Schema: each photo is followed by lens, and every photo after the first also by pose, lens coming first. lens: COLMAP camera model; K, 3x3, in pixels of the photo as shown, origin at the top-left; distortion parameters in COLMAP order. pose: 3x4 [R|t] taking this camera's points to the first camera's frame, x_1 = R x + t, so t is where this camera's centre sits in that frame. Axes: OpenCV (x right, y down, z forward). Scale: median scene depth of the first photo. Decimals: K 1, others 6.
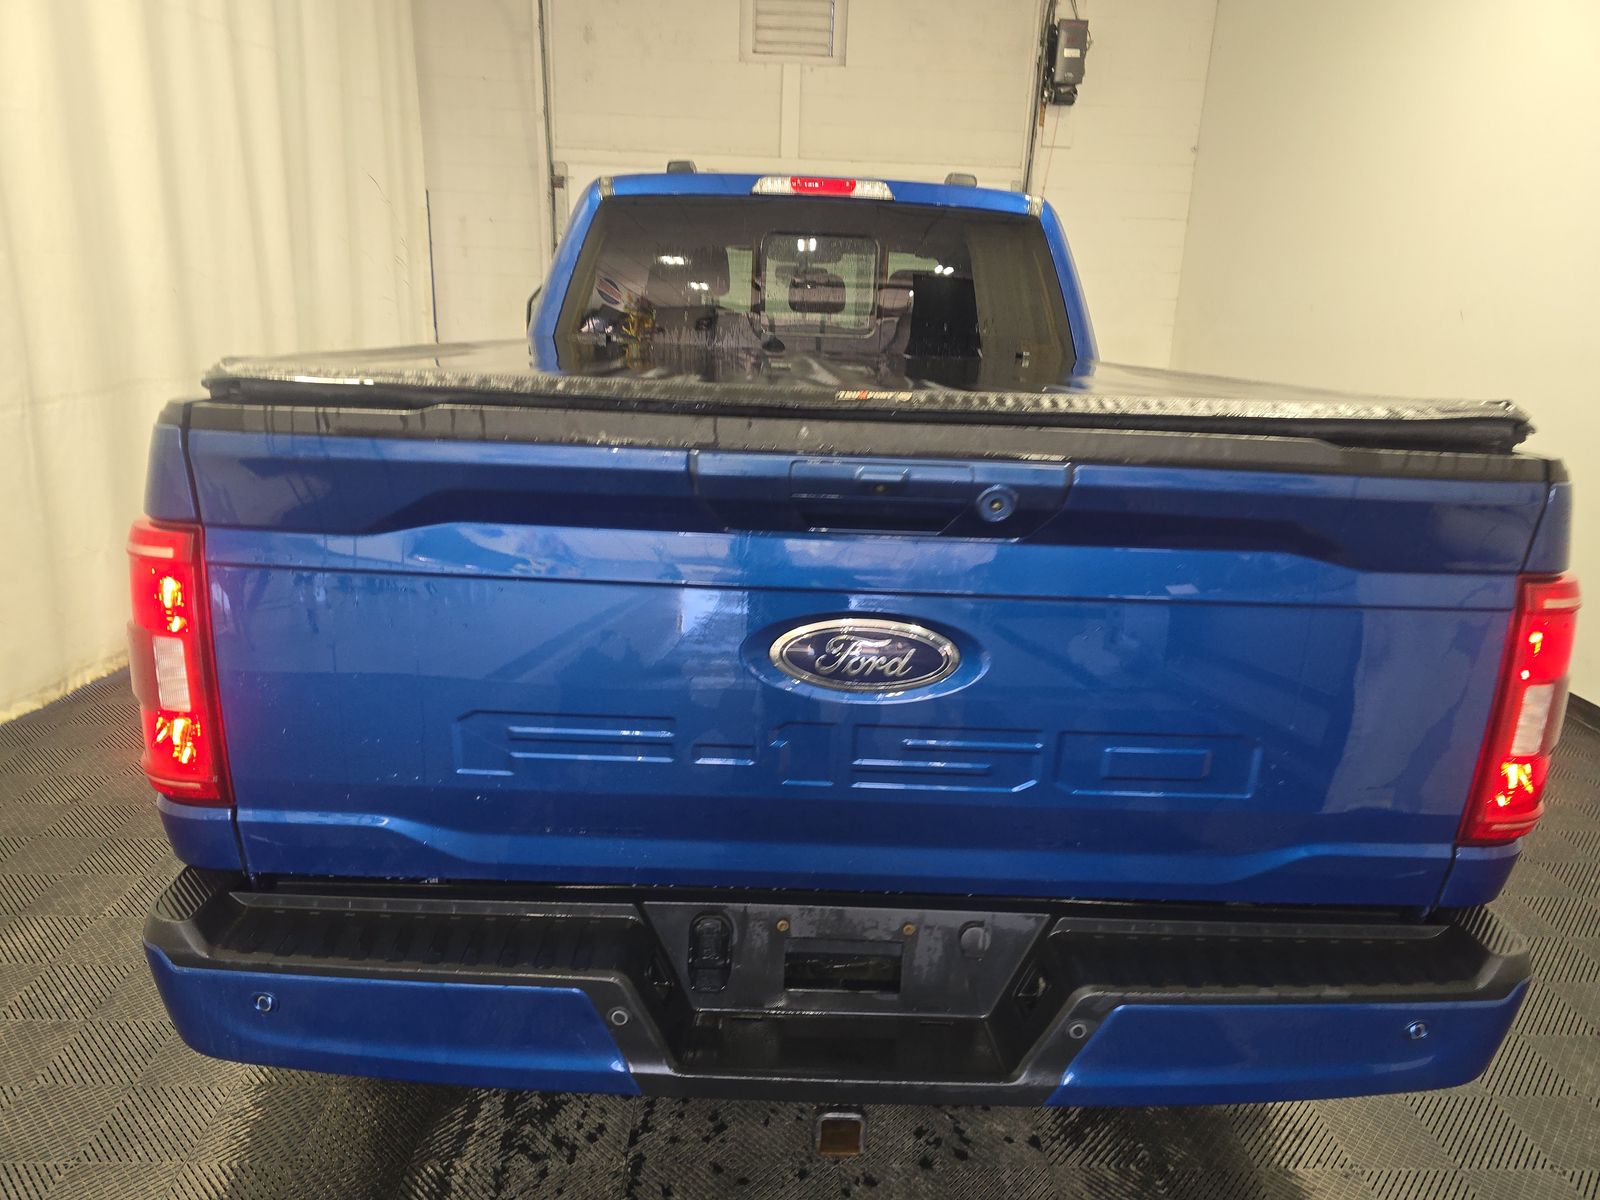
lens RADIAL K [[1071.7, 0, 790.5], [0, 1071.7, 600.3], [0, 0, 1]] dist [0.032353, -0.041393]
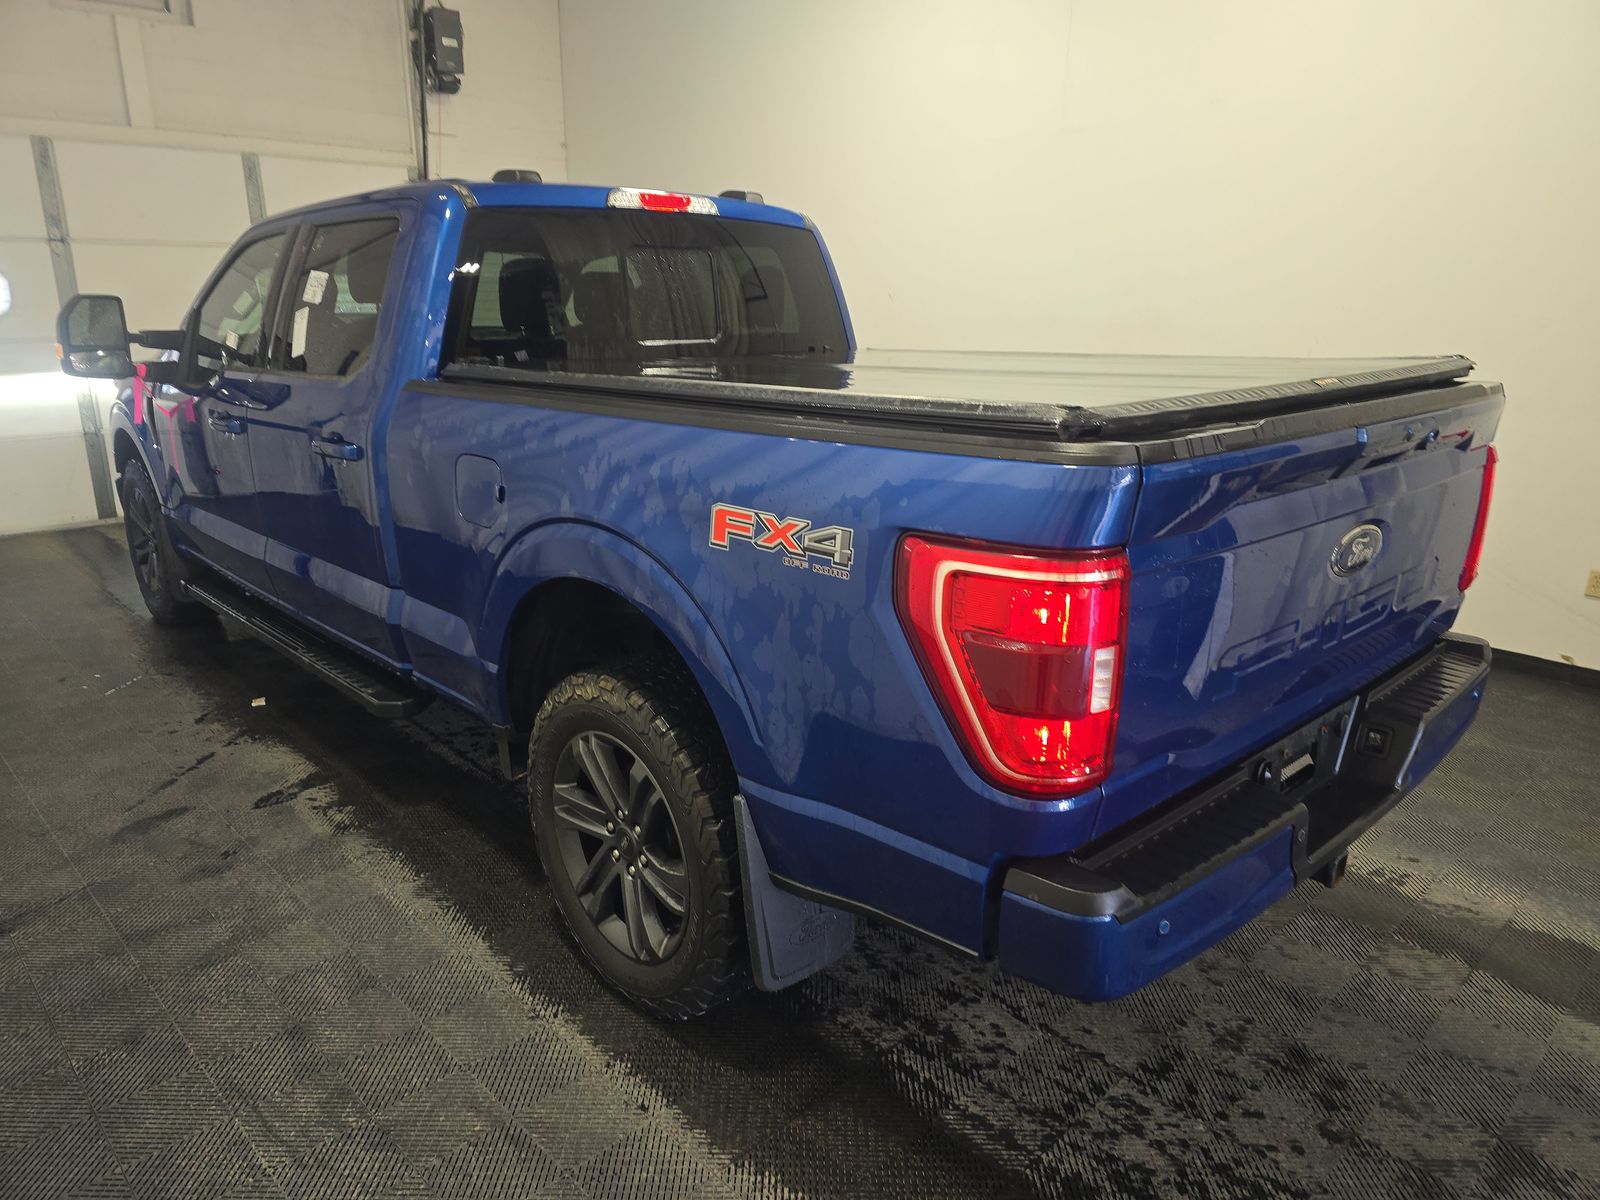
lens RADIAL K [[1071.7, 0, 790.5], [0, 1071.7, 600.3], [0, 0, 1]] dist [0.032353, -0.041393]
pose [[0.736656, -0.216579, 0.640650, -0.260672], [0.201581, 0.974589, 0.097682, -0.033145], [-0.645526, 0.057185, 0.761595, 0.056595]]
